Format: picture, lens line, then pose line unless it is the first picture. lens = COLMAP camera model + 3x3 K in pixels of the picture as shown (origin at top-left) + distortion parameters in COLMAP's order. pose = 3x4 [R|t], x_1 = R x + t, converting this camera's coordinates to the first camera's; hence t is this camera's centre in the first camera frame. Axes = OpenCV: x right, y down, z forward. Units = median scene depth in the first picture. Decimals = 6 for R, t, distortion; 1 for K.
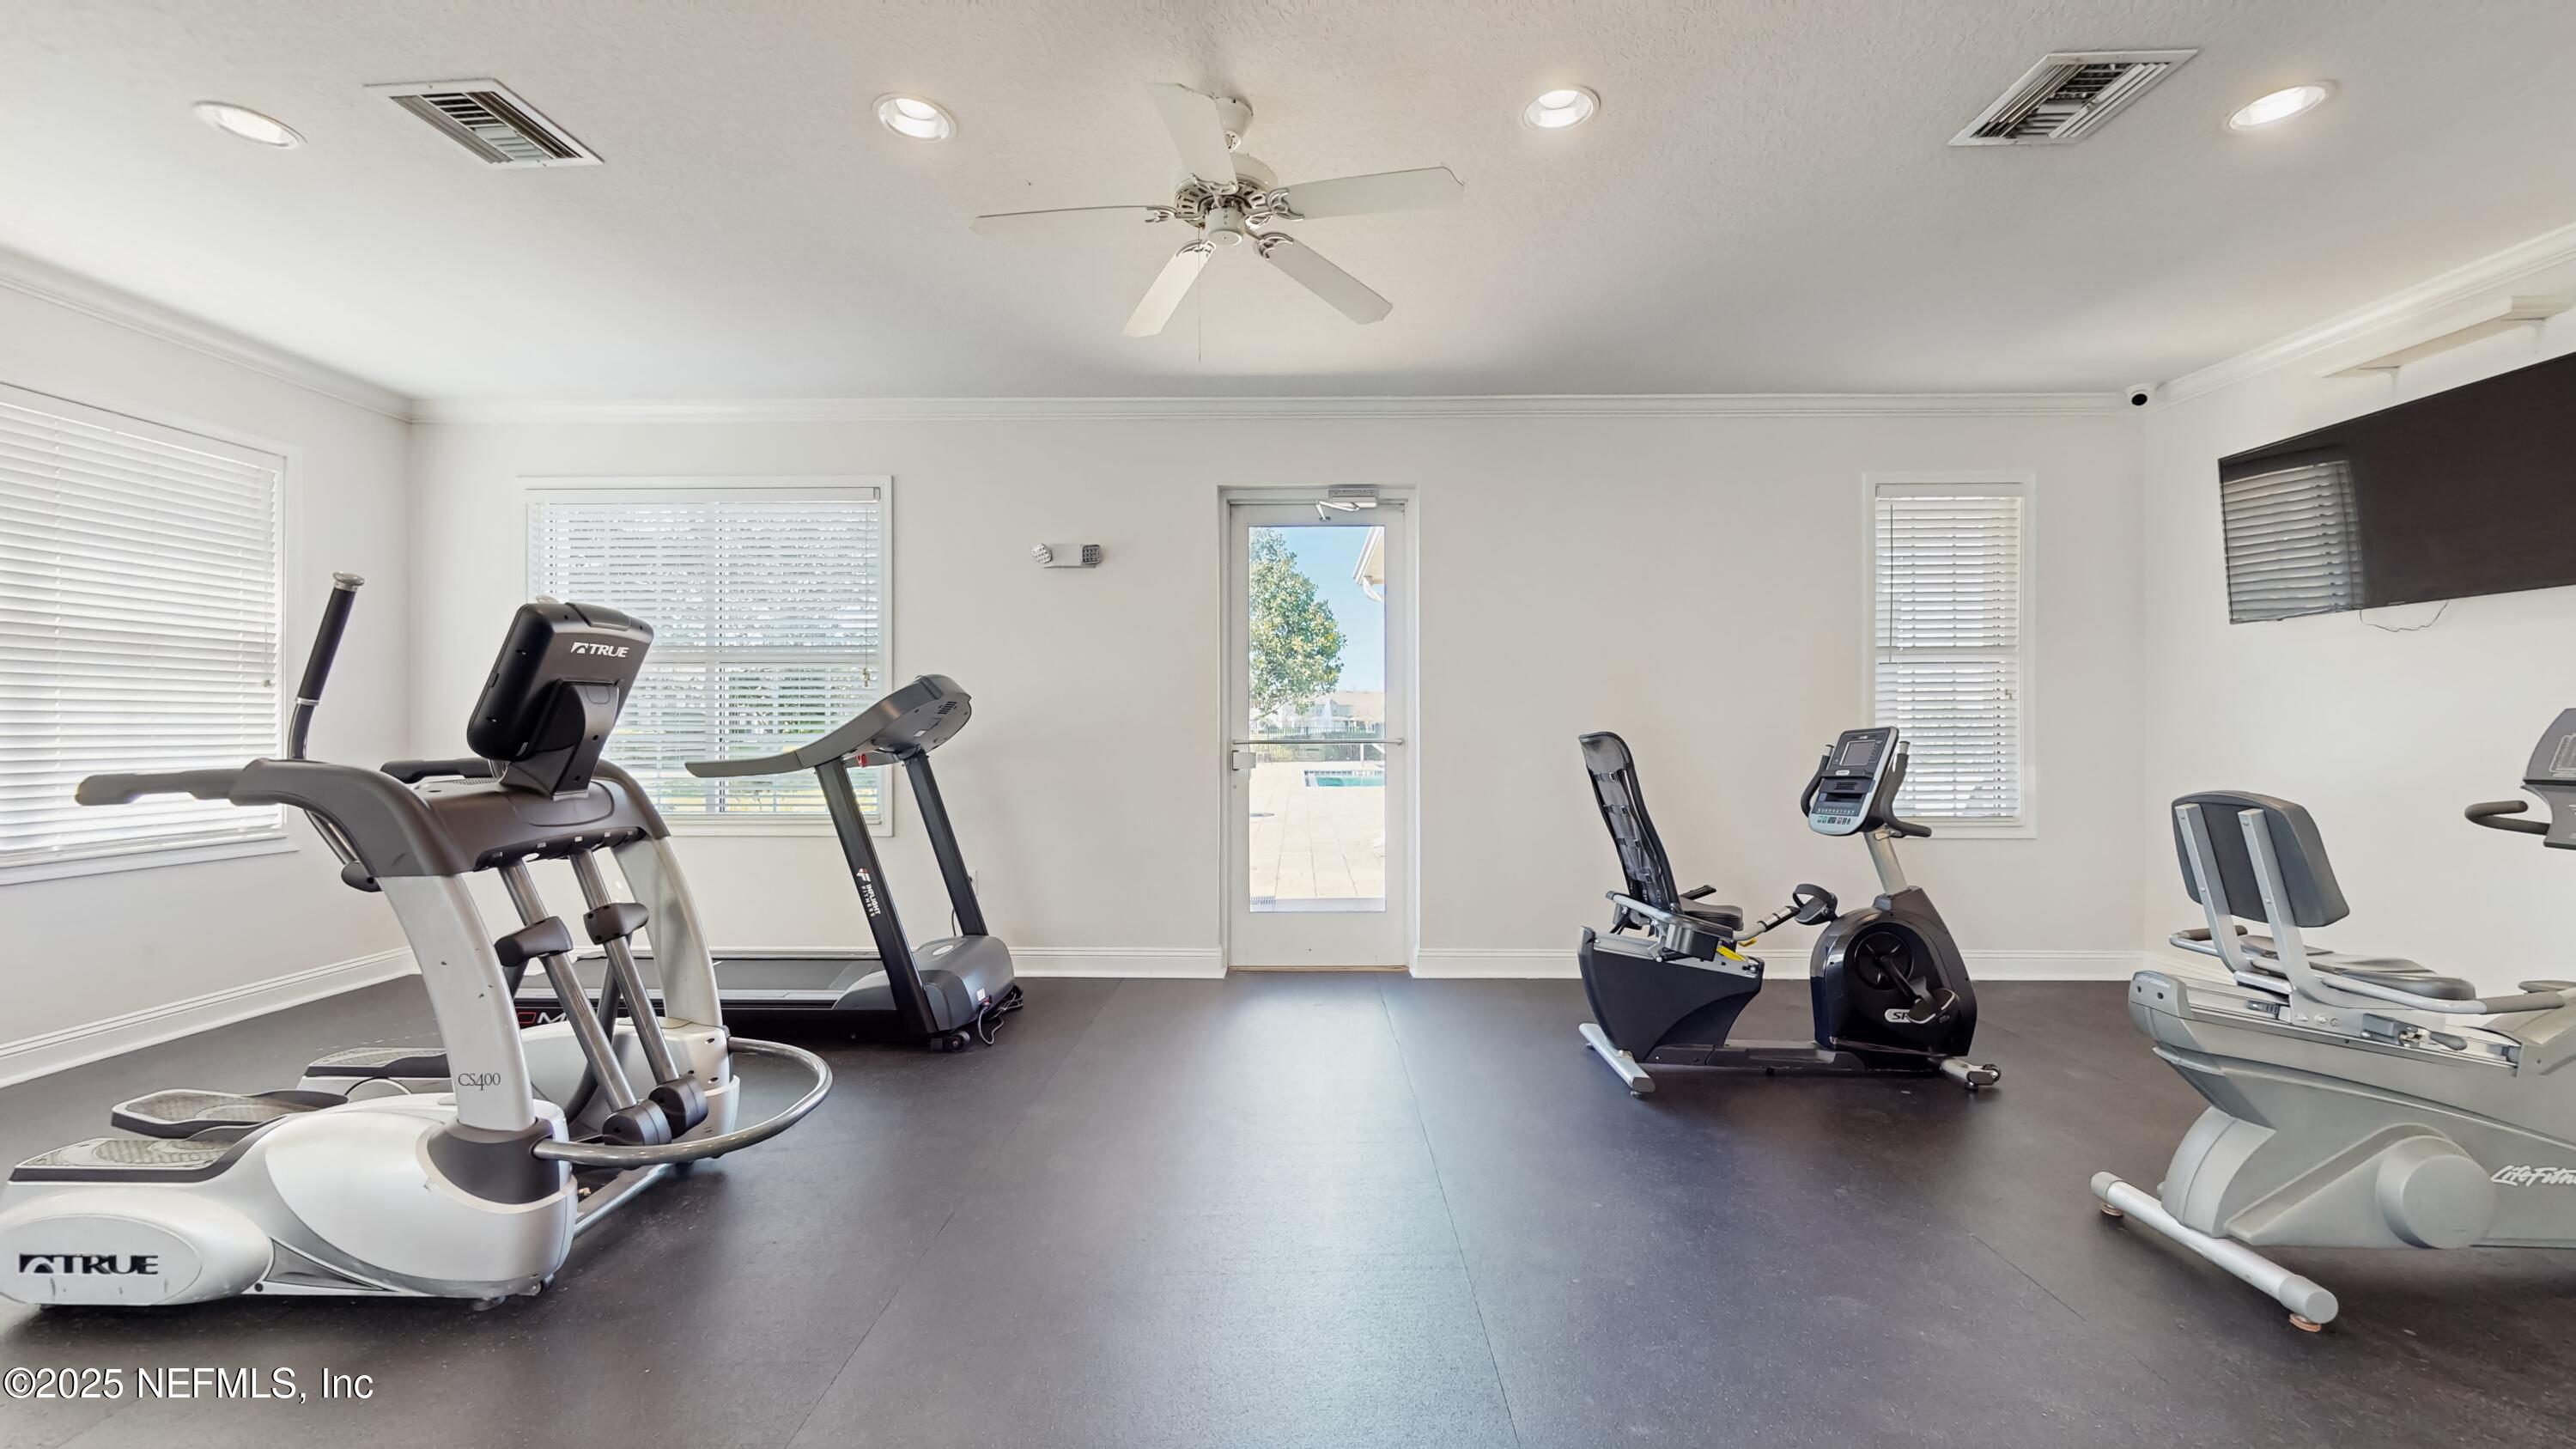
lens RADIAL K [[941.4, 0, 1286.3], [0, 941.4, 727.2], [0, 0, 1]] dist [-0.000998, -0.000094]
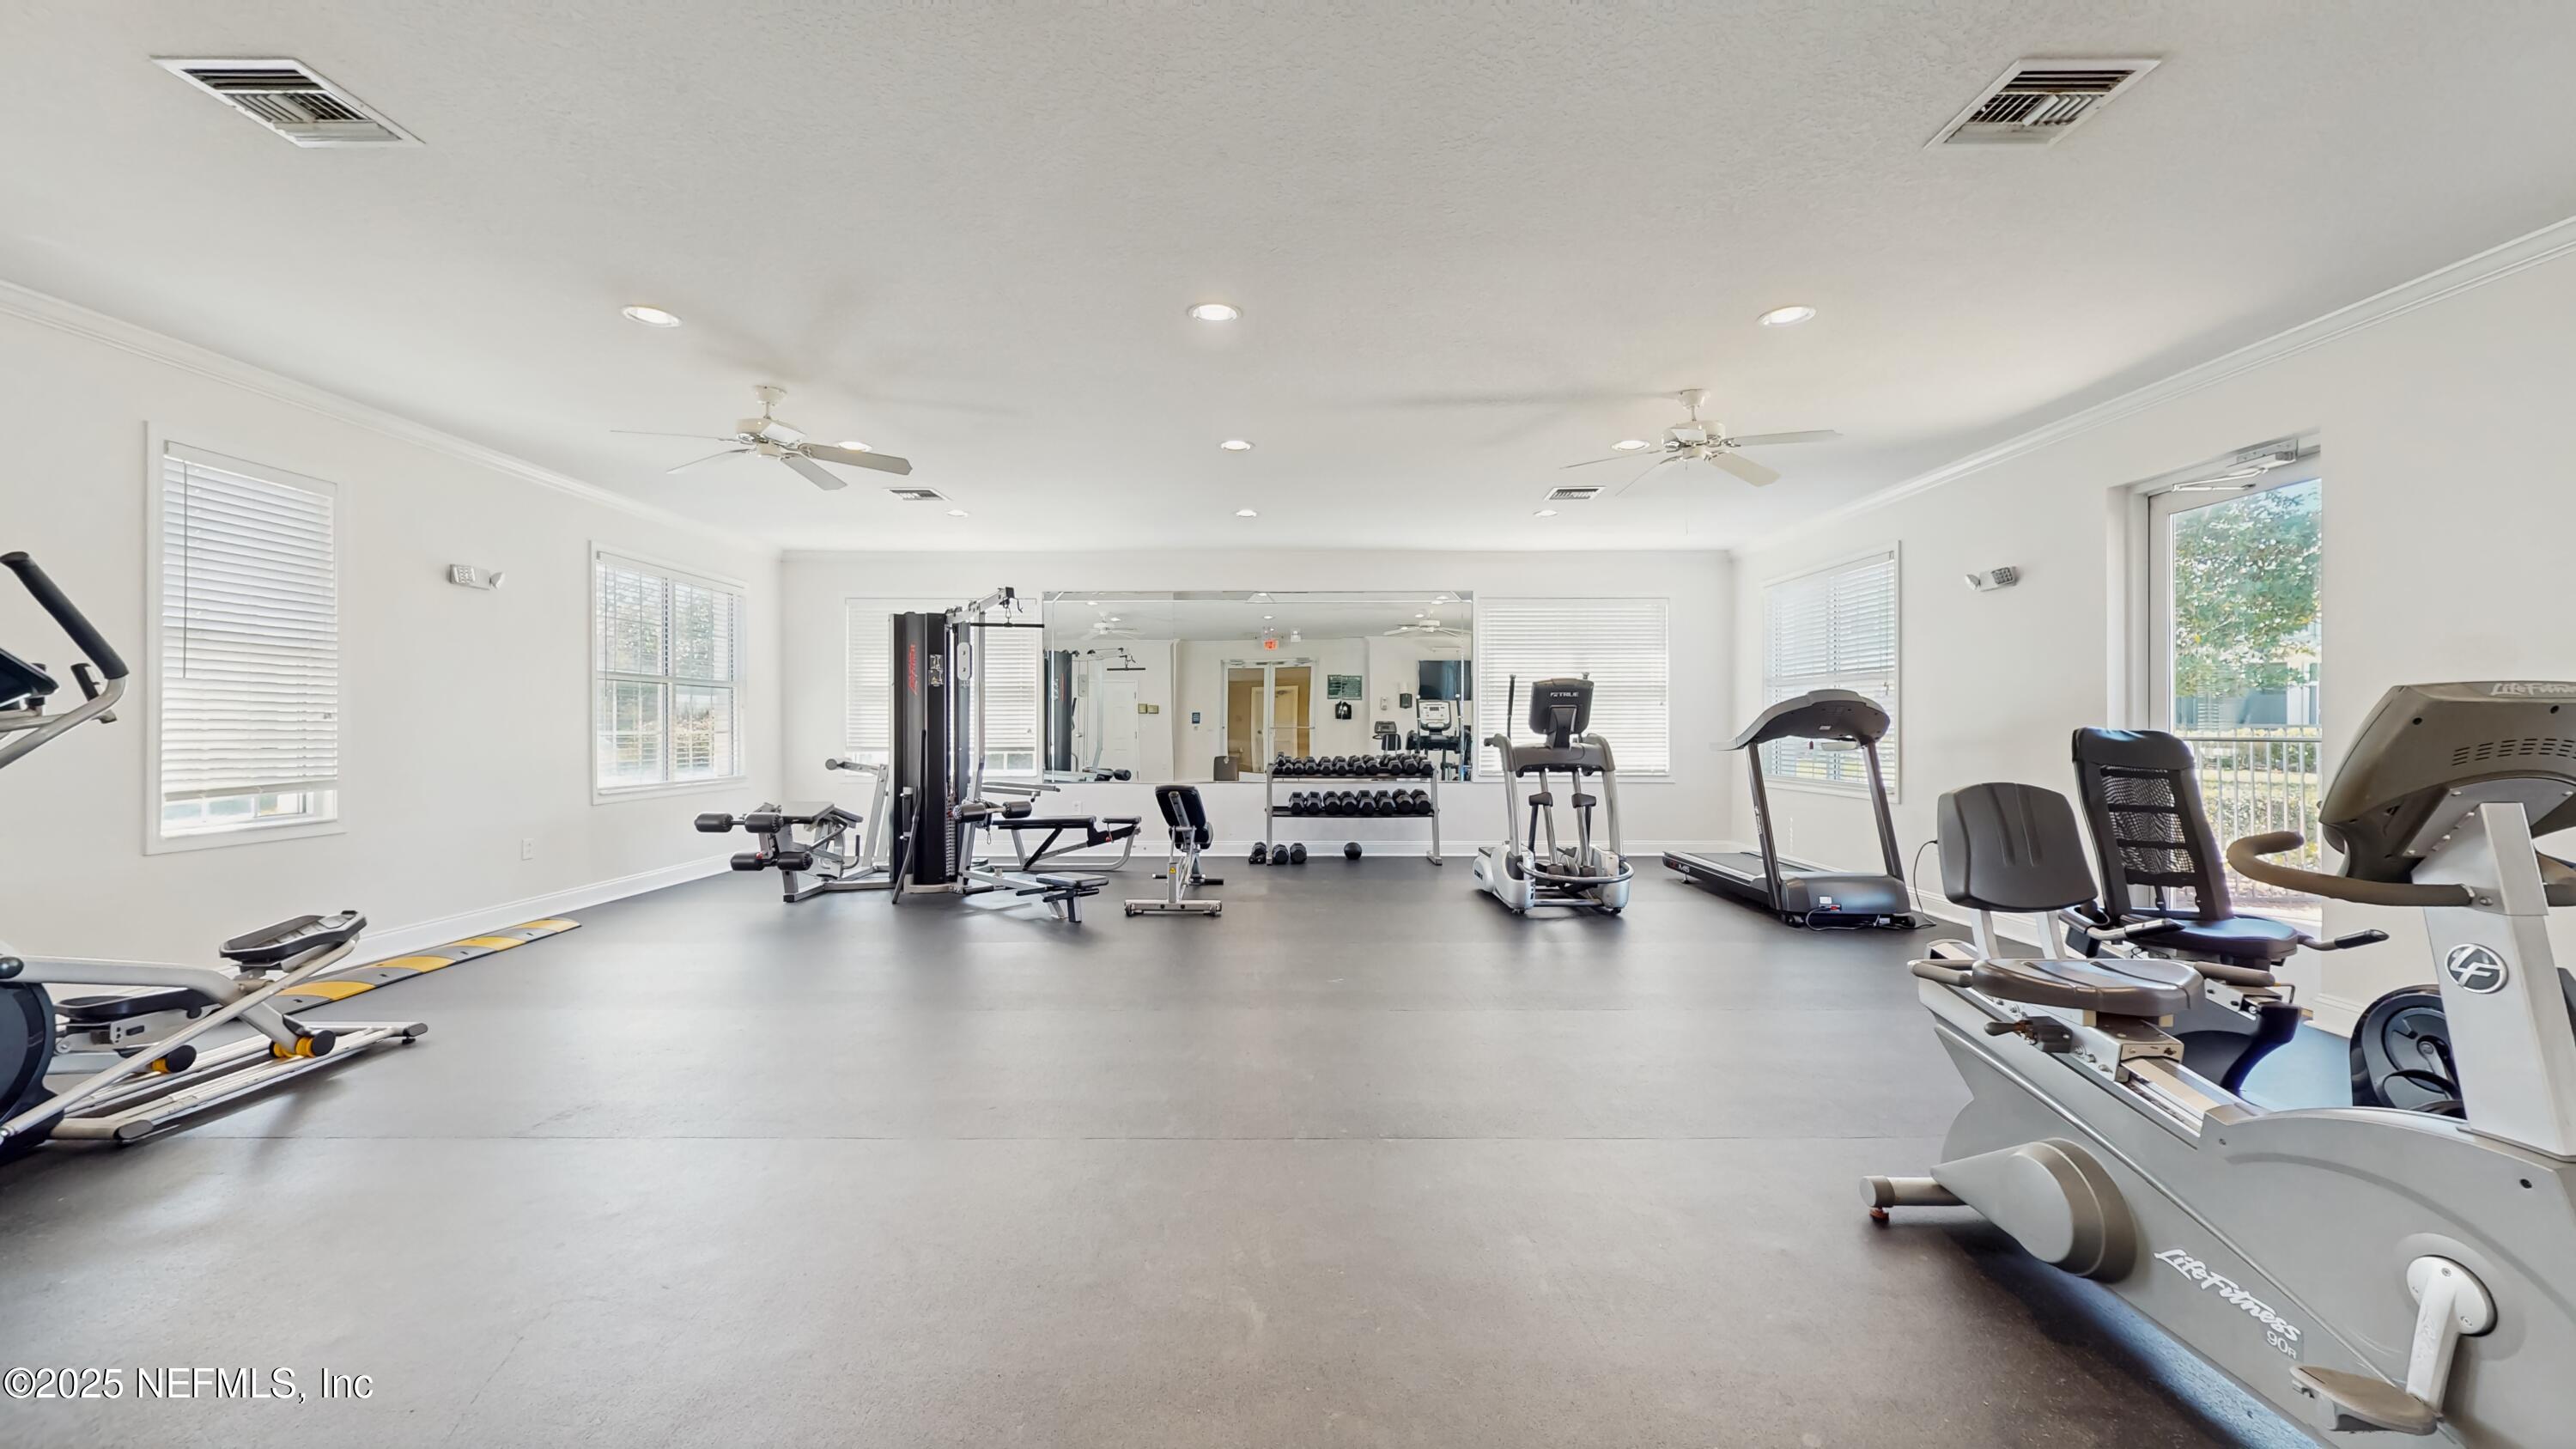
lens RADIAL K [[941.4, 0, 1286.3], [0, 941.4, 727.2], [0, 0, 1]] dist [-0.000998, -0.000094]
pose [[0.014488, 0.001687, -0.999894, 1.211749], [-0.004545, 0.999988, 0.001622, 0.007873], [0.999885, 0.004521, 0.014495, 0.118939]]
